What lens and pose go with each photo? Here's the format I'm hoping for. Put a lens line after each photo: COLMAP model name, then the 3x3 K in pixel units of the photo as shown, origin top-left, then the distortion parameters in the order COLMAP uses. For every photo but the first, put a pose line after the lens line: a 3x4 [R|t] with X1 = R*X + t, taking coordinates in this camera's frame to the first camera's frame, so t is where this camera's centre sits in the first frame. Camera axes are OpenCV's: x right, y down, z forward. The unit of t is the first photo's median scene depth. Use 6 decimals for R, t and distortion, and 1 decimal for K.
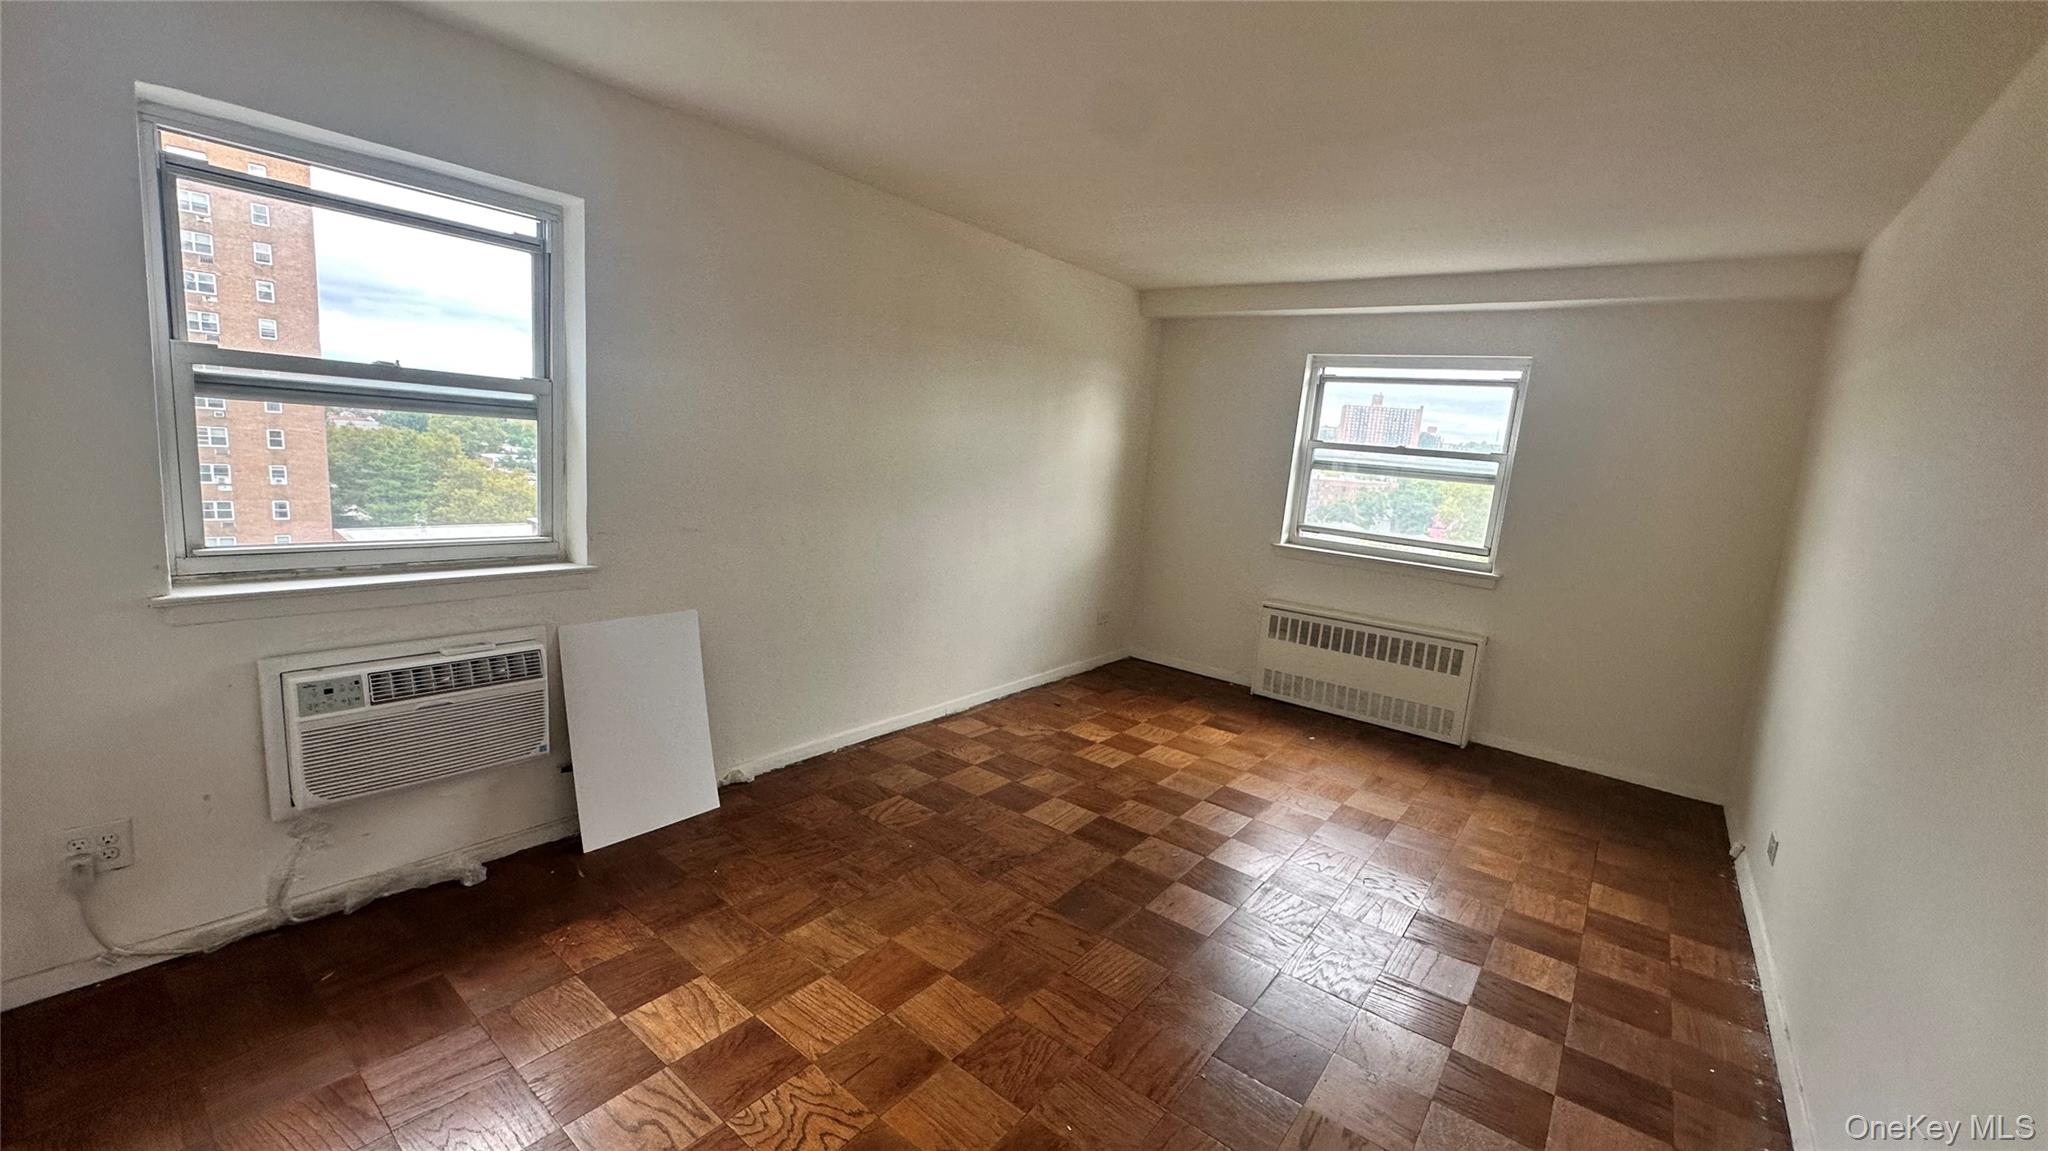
lens RADIAL K [[825.8, 0, 1023.3], [0, 825.8, 583.6], [0, 0, 1]] dist [-0.000456, -0.000105]
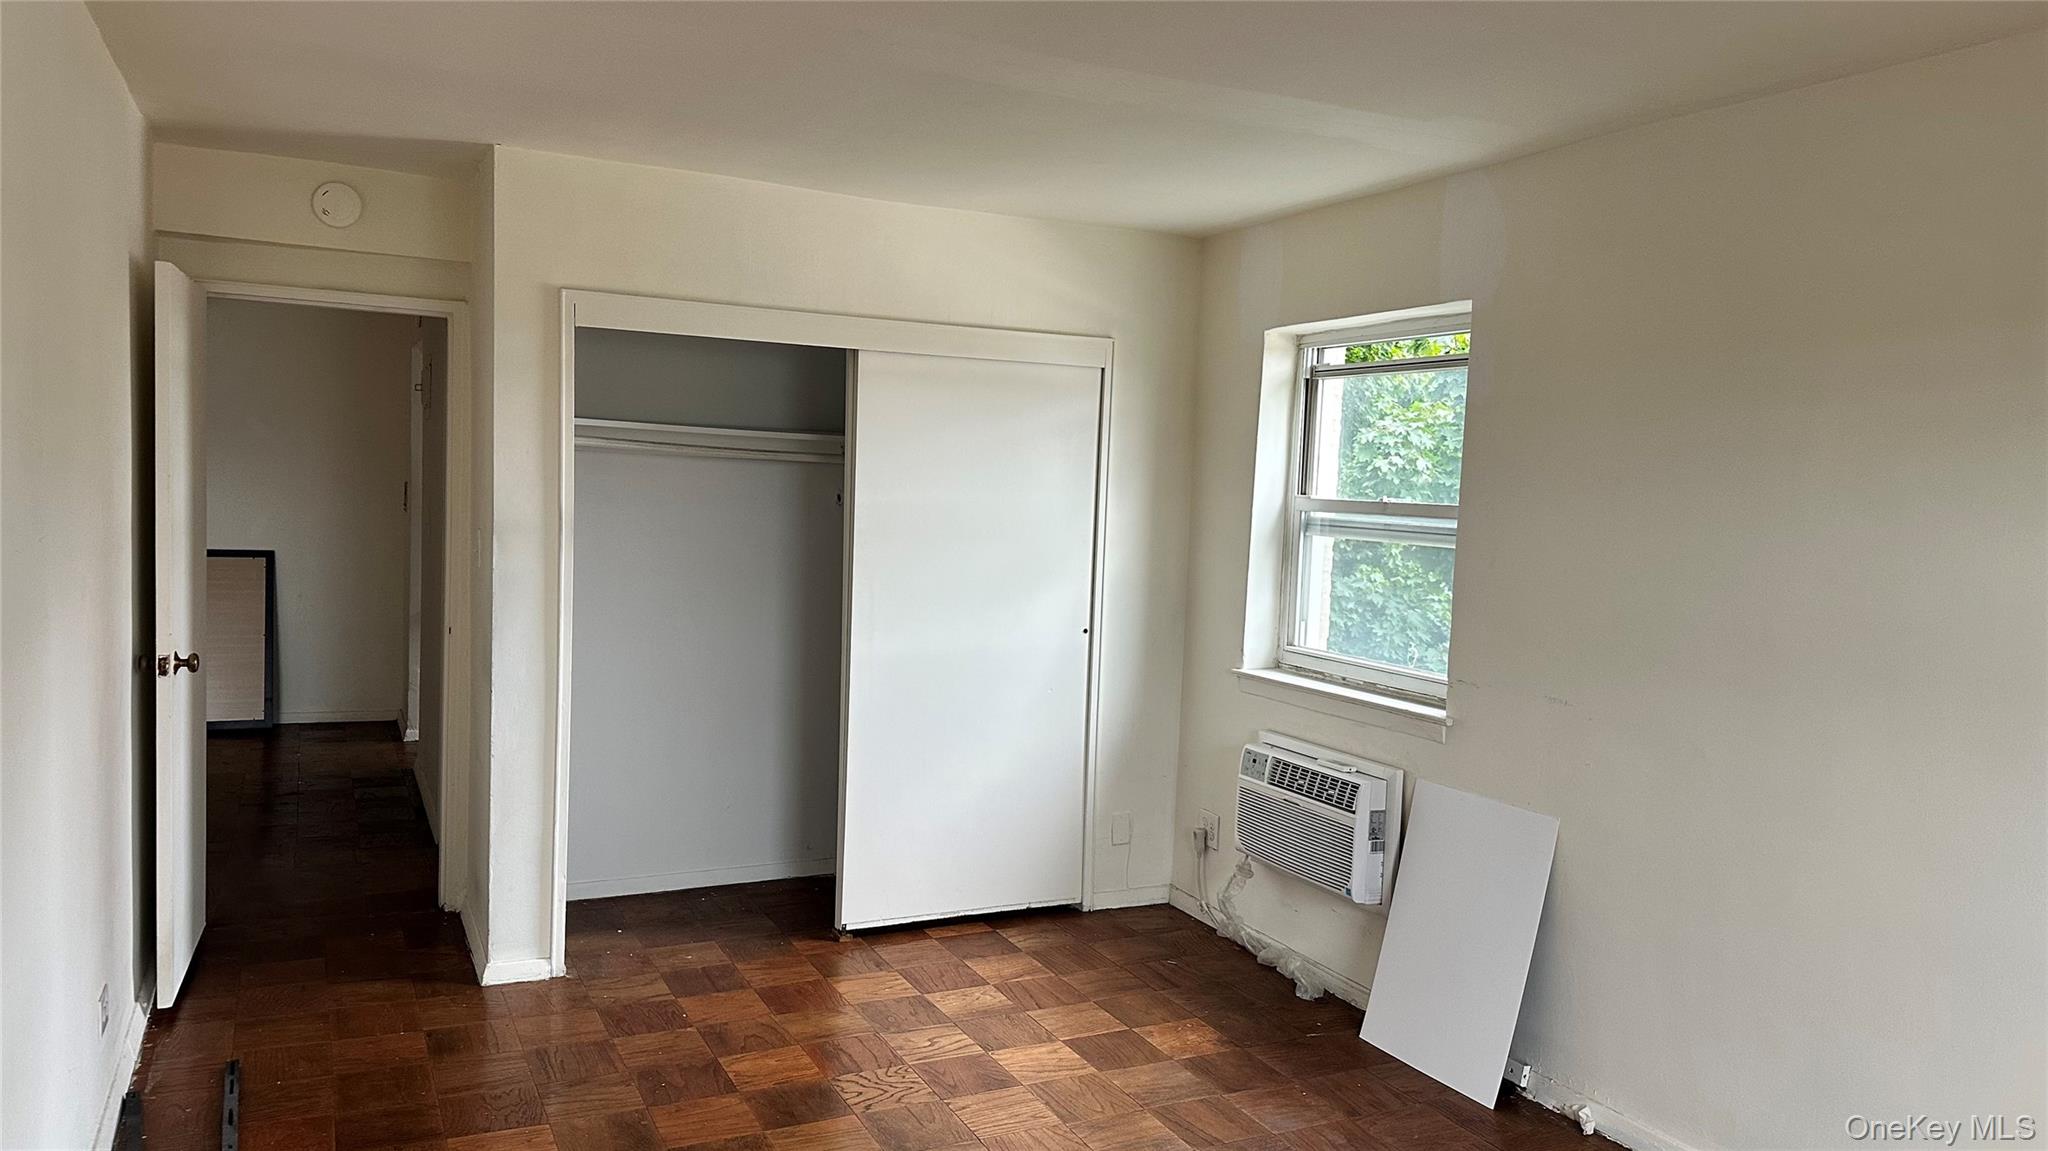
lens RADIAL K [[1422.3, 0, 1030.7], [0, 1422.3, 570.6], [0, 0, 1]] dist [0.031466, -0.002839]
pose [[-0.418438, -0.037223, -0.907482, 1.187459], [-0.230463, 0.970810, 0.066446, -0.201370], [0.878519, 0.236945, -0.414803, 1.439446]]
